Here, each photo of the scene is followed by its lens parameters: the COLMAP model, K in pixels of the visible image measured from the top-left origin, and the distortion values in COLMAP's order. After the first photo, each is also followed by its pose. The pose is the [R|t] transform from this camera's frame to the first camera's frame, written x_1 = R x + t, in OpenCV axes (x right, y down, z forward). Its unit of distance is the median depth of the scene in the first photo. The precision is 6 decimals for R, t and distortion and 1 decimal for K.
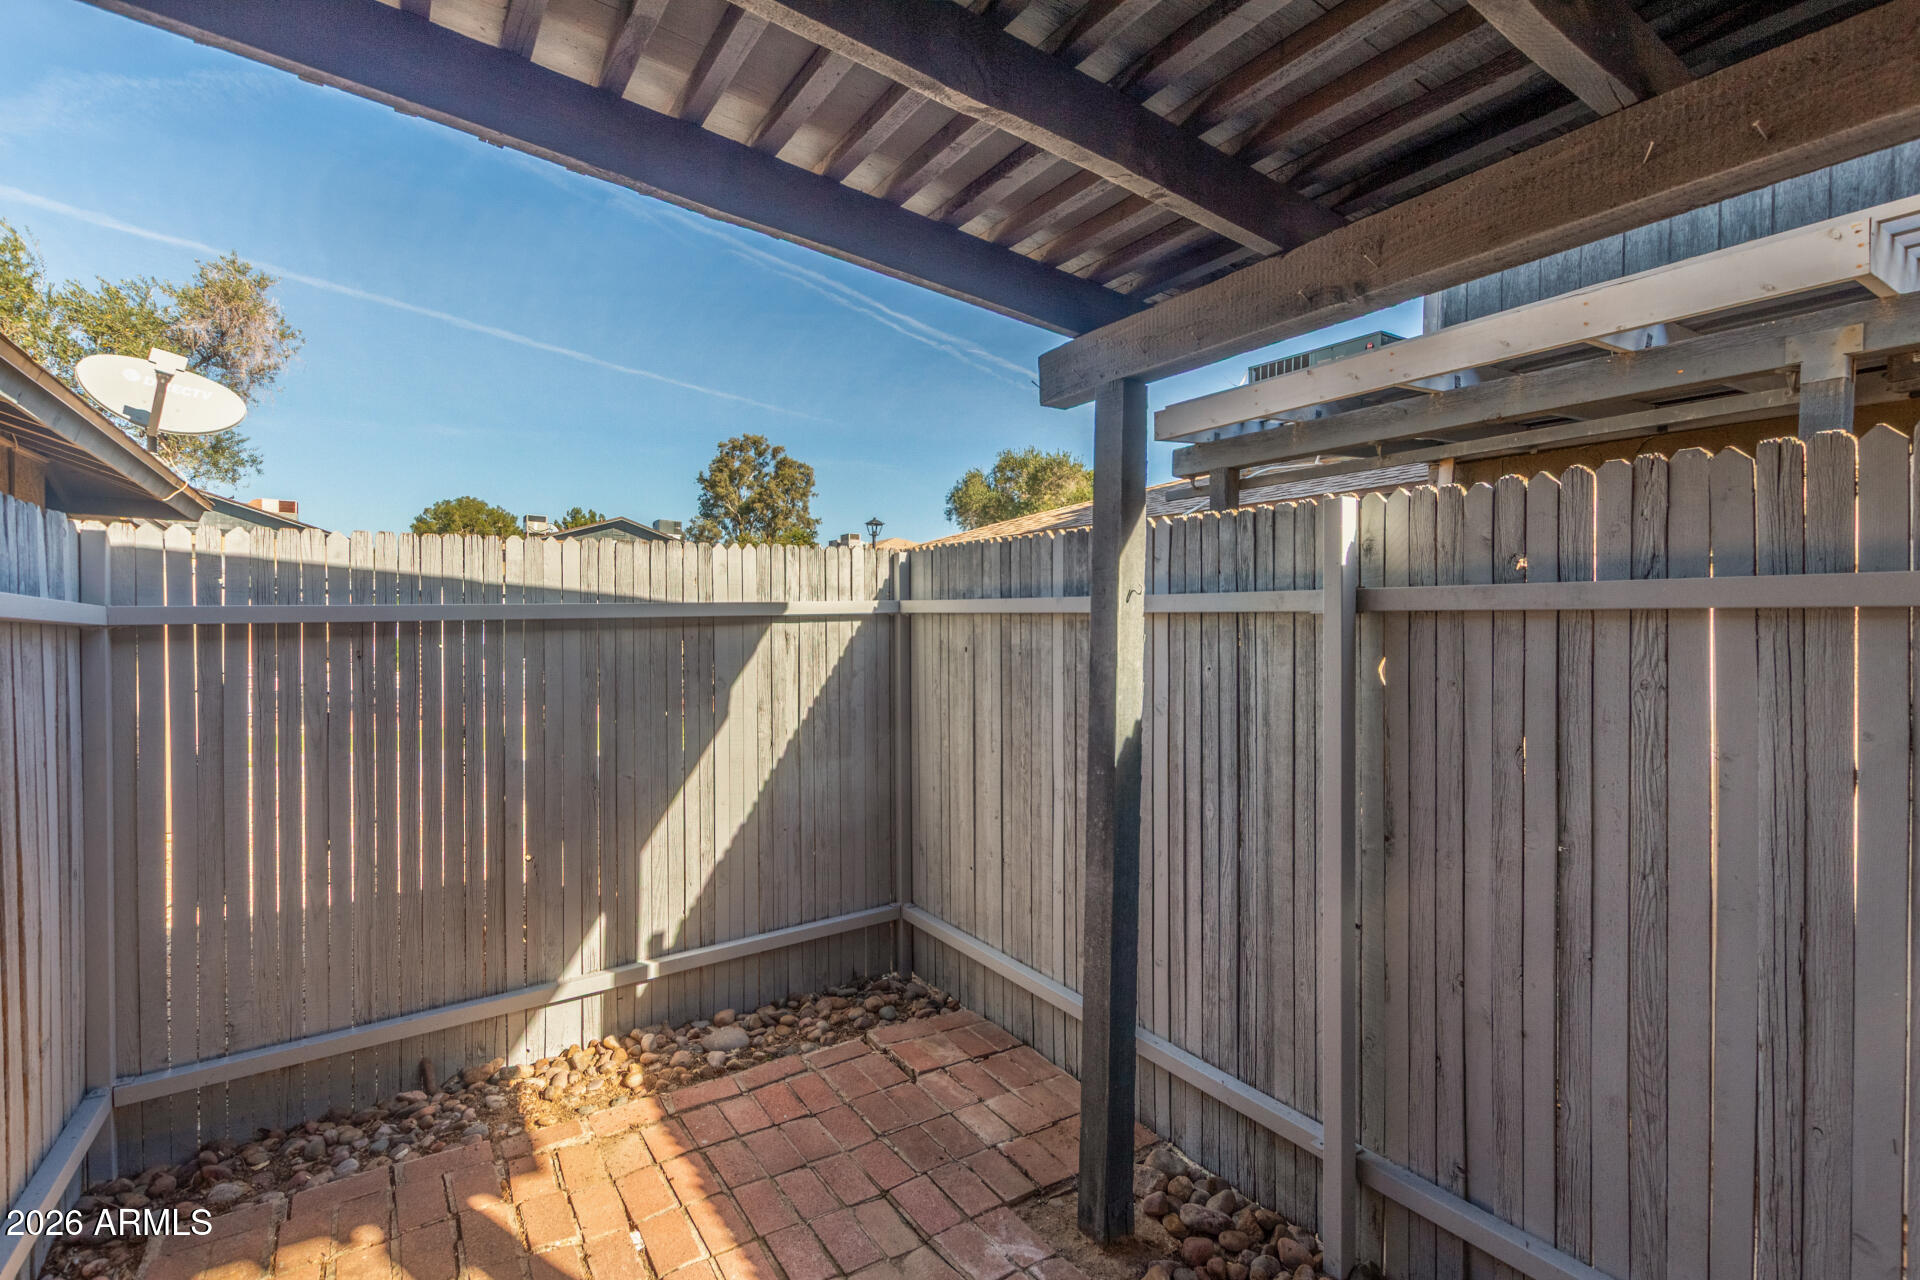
lens RADIAL K [[913.5, 0, 965.2], [0, 913.5, 638.7], [0, 0, 1]] dist [0.015531, 0.000104]
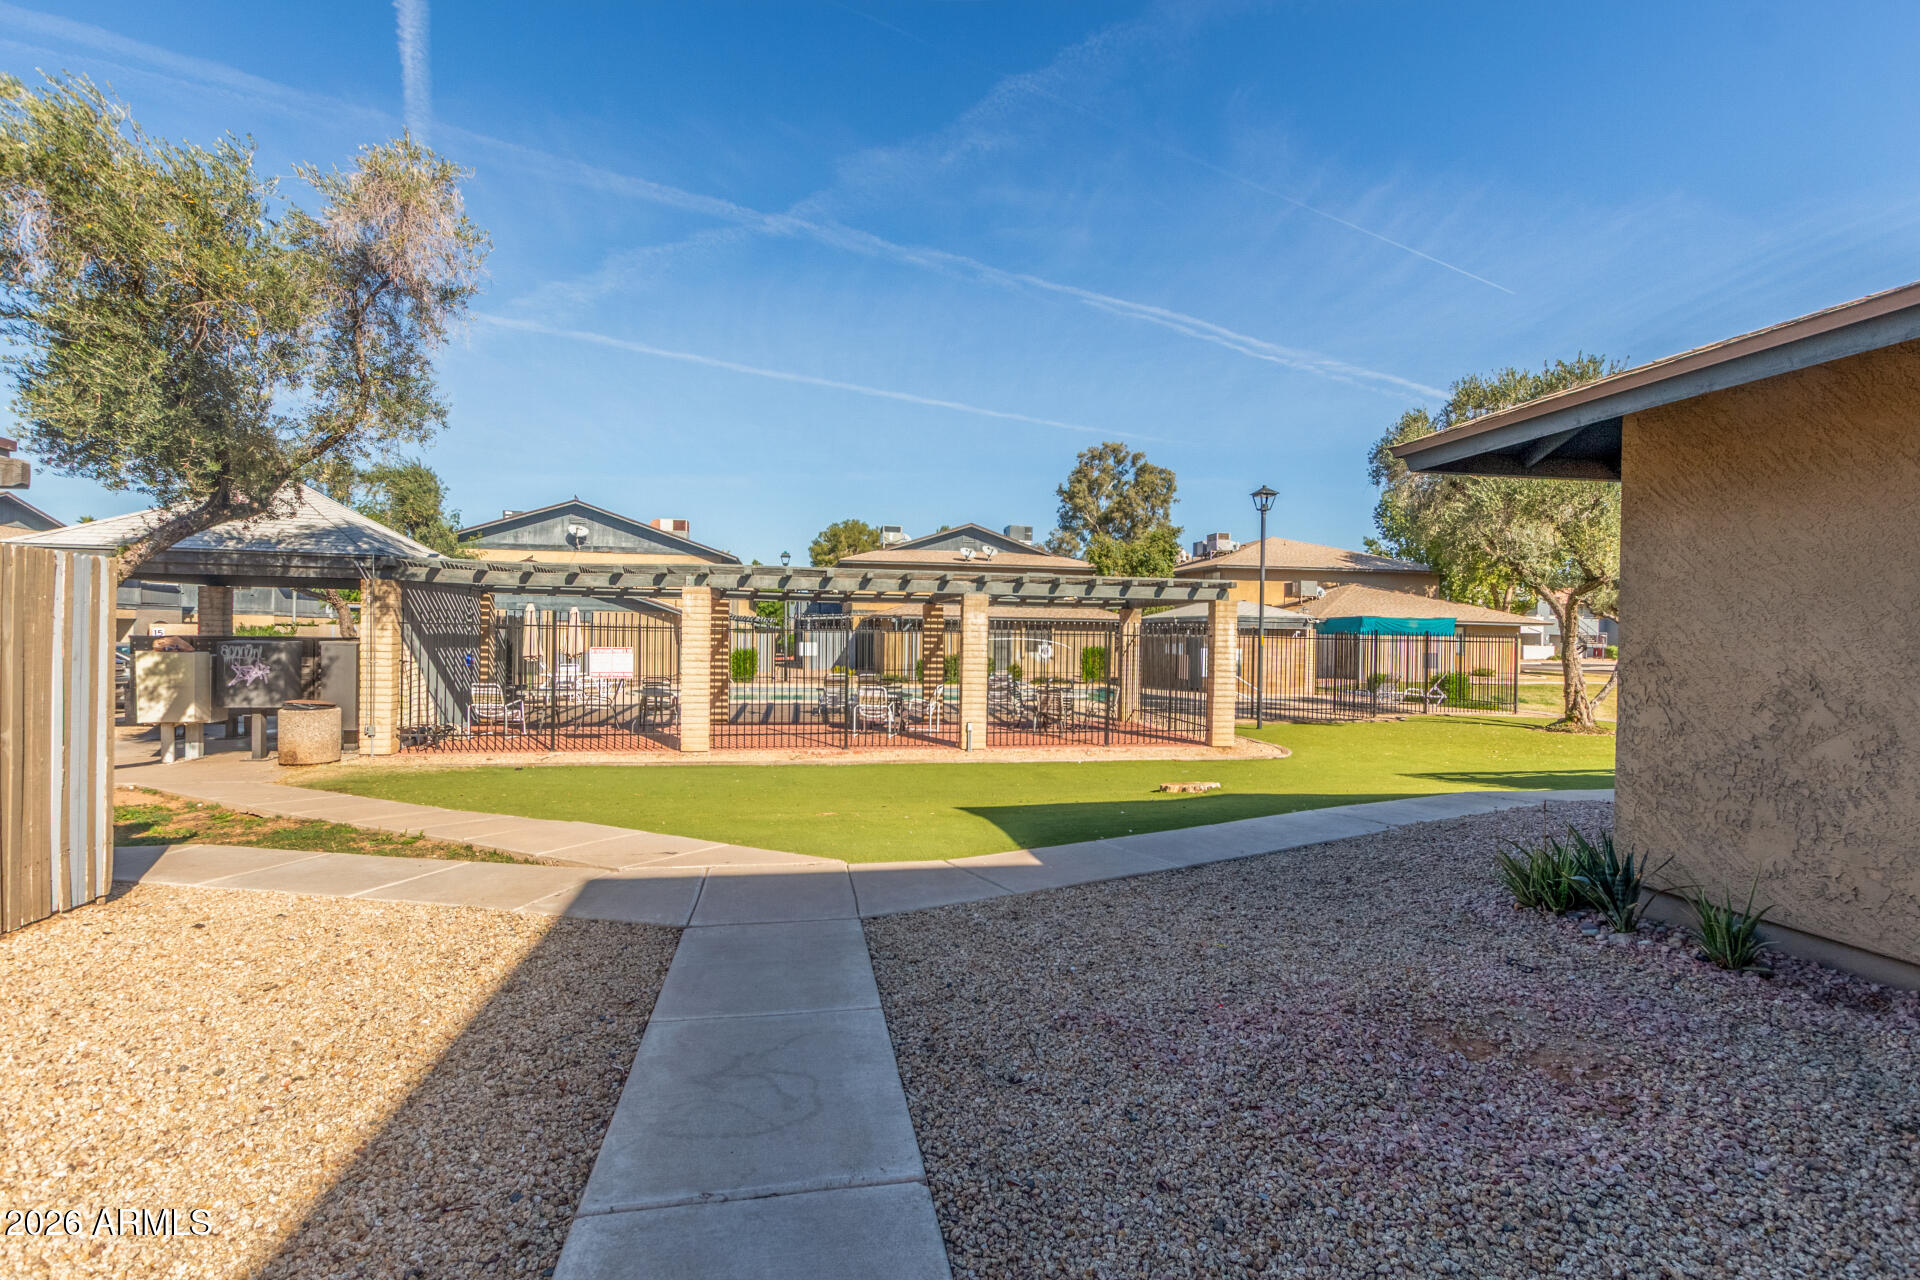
lens RADIAL K [[913.5, 0, 965.2], [0, 913.5, 638.7], [0, 0, 1]] dist [0.015531, 0.000104]
pose [[0.925450, 0.002979, -0.378858, -0.008533], [-0.009032, 0.999858, -0.014202, 0.000106], [0.378762, 0.016565, 0.925346, 0.047960]]
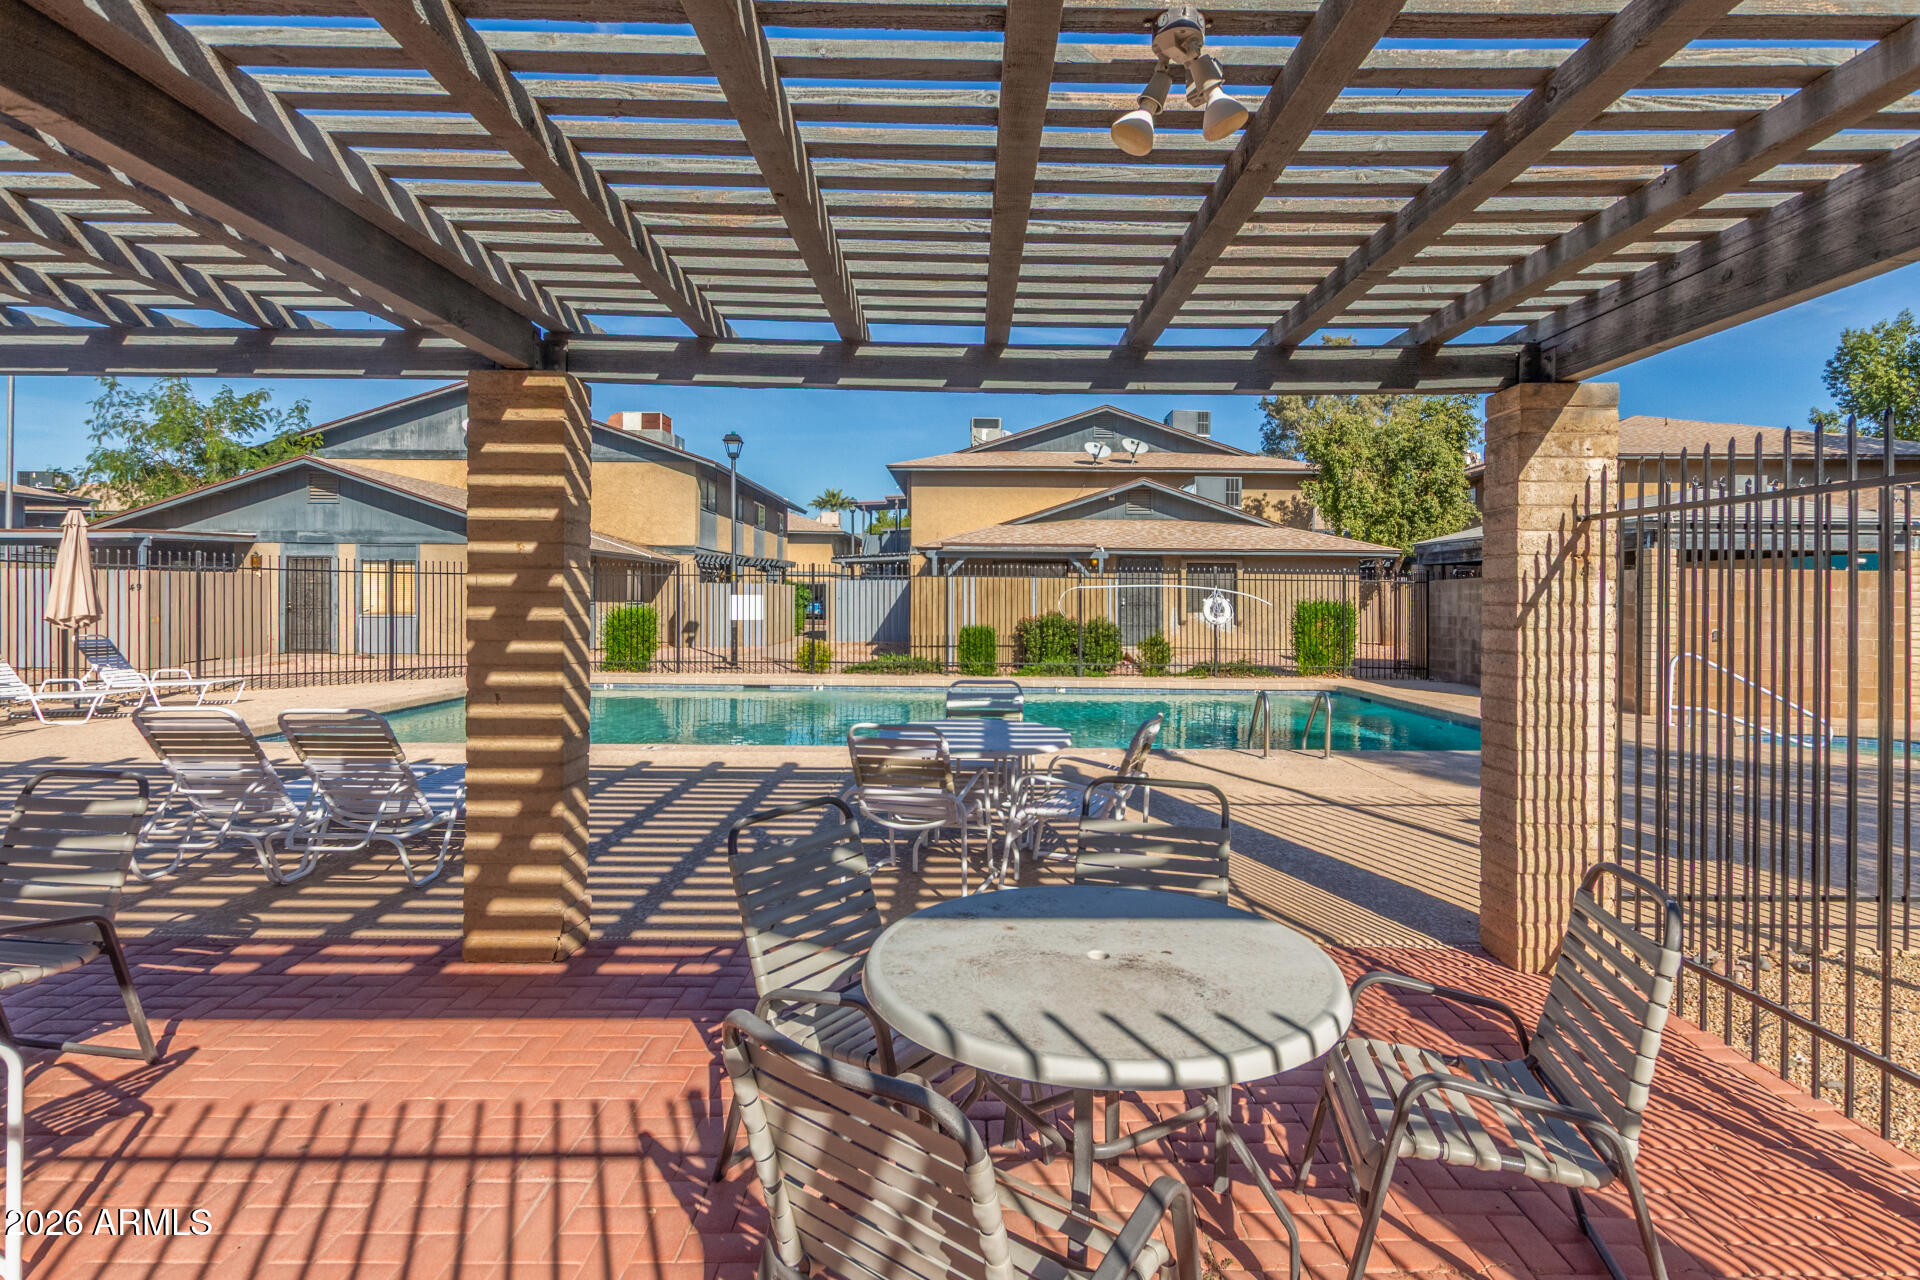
lens RADIAL K [[966.1, 0, 954.9], [0, 966.1, 603.8], [0, 0, 1]] dist [0.028556, 0.000090]
pose [[0.826160, 0.000752, -0.563436, -0.046012], [-0.006053, 0.999953, -0.007541, 0.000196], [0.563404, 0.009640, 0.826125, 0.188501]]
